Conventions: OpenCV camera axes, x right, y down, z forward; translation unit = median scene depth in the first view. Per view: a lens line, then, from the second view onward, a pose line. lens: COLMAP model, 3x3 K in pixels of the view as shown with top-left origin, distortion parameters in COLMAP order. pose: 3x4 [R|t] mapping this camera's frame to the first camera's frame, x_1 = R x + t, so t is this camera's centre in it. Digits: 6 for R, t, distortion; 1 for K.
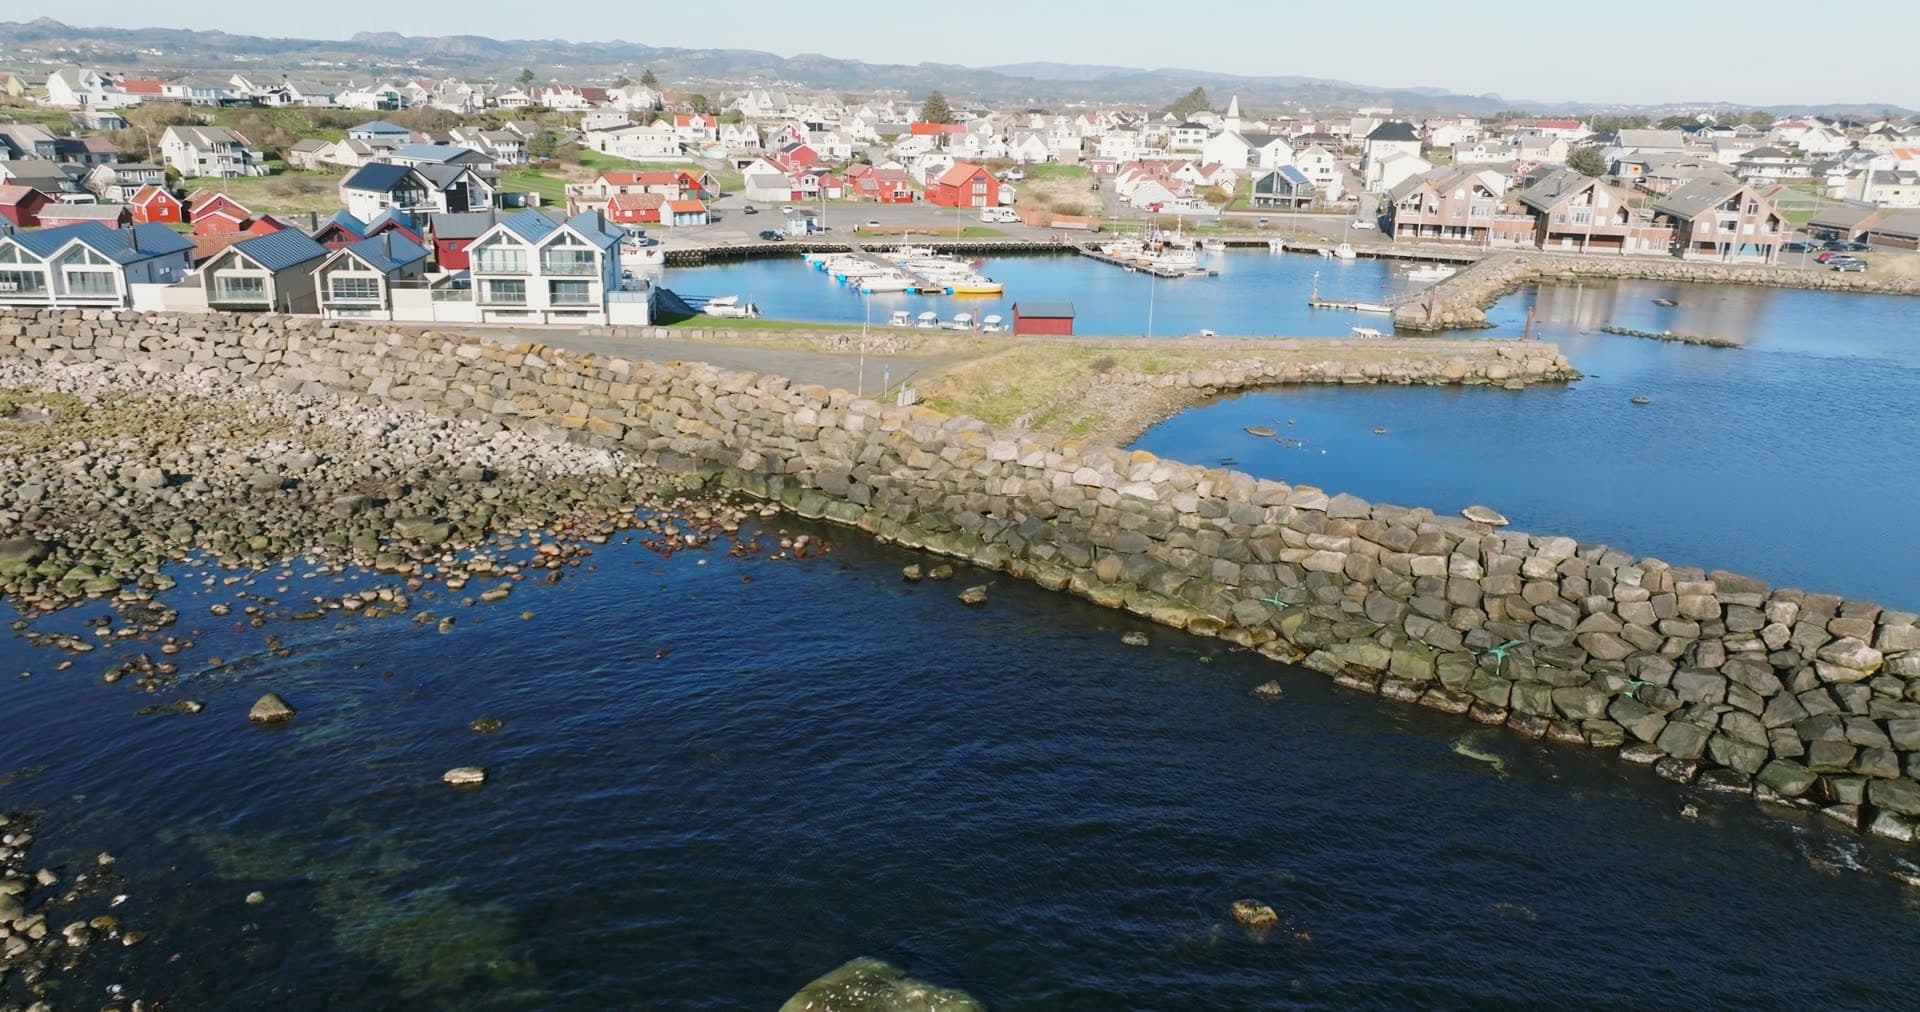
lens RADIAL K [[1352.5, 0, 960.0], [0, 1352.5, 506.0], [0, 0, 1]] dist [-0.003144, 0.021293]
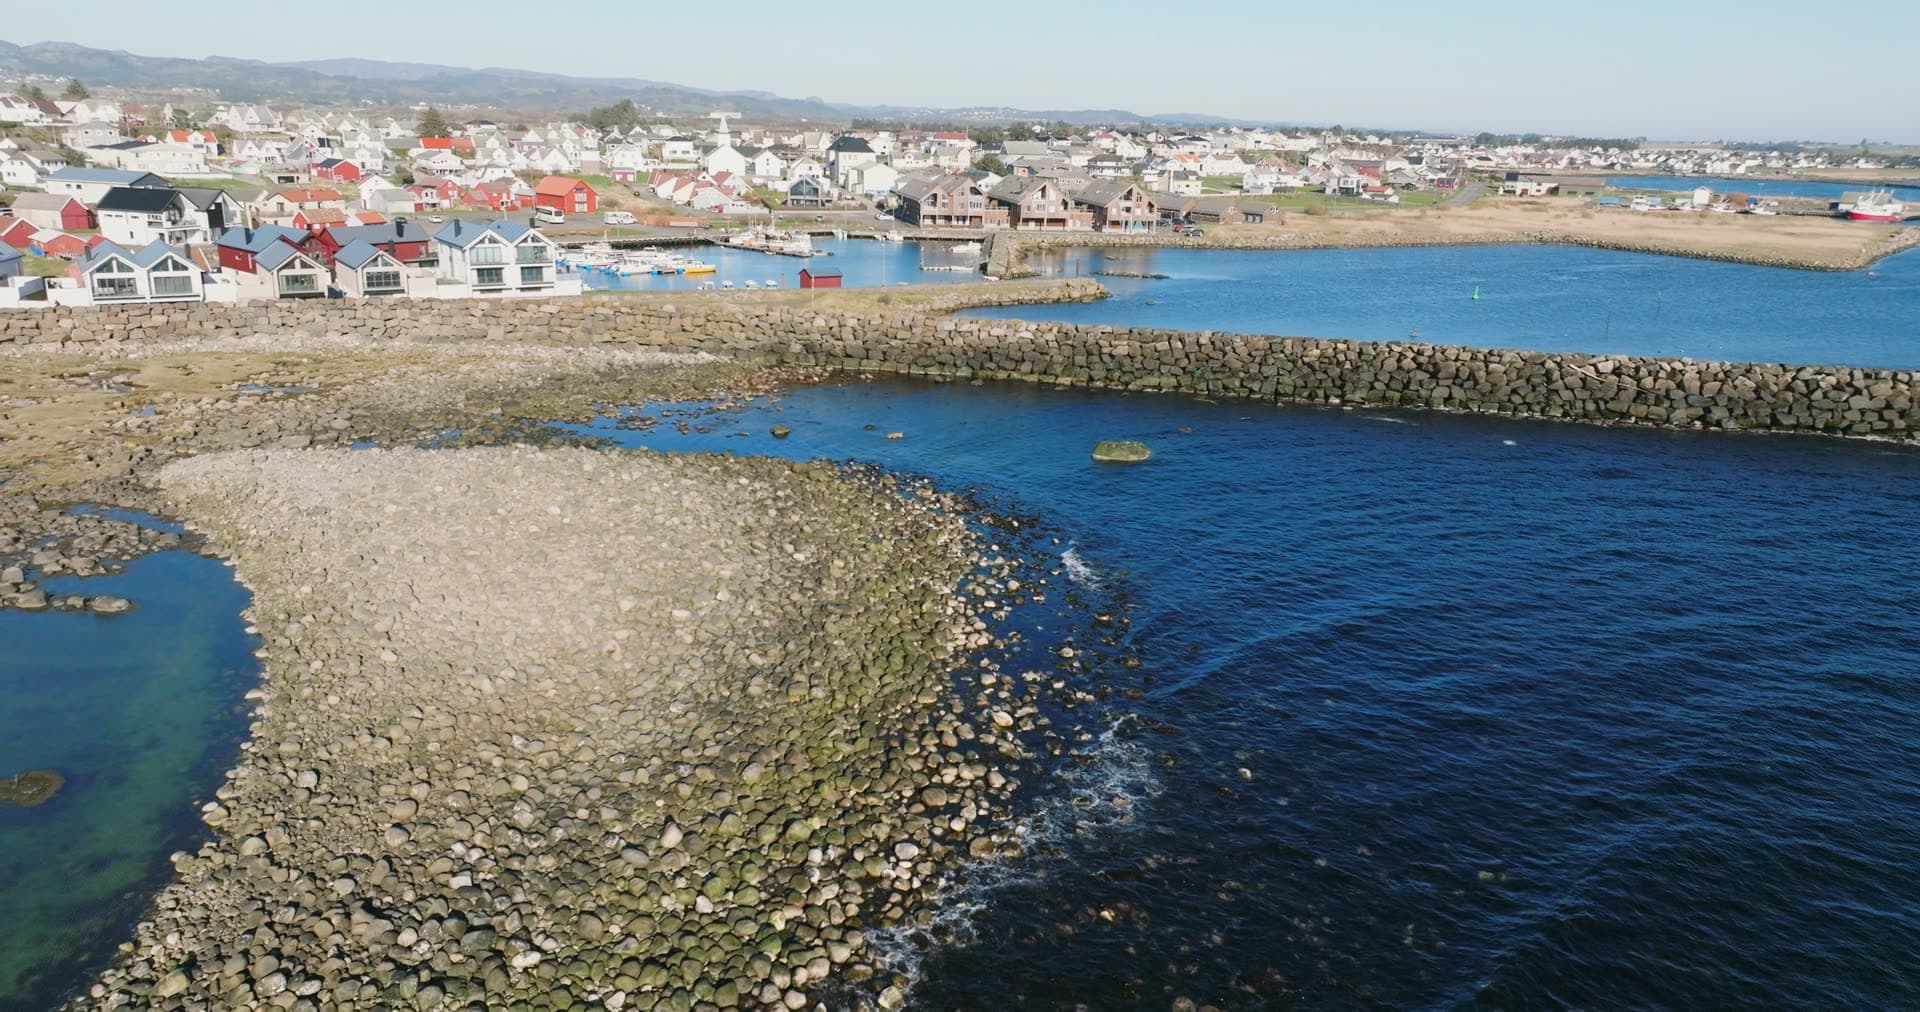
lens RADIAL K [[1352.5, 0, 960.0], [0, 1352.5, 506.0], [0, 0, 1]] dist [-0.003144, 0.021293]
pose [[0.892945, -0.123259, 0.432963, -0.314543], [0.123449, 0.991962, 0.027798, 0.063271], [-0.432909, 0.028627, 0.900983, -0.305555]]
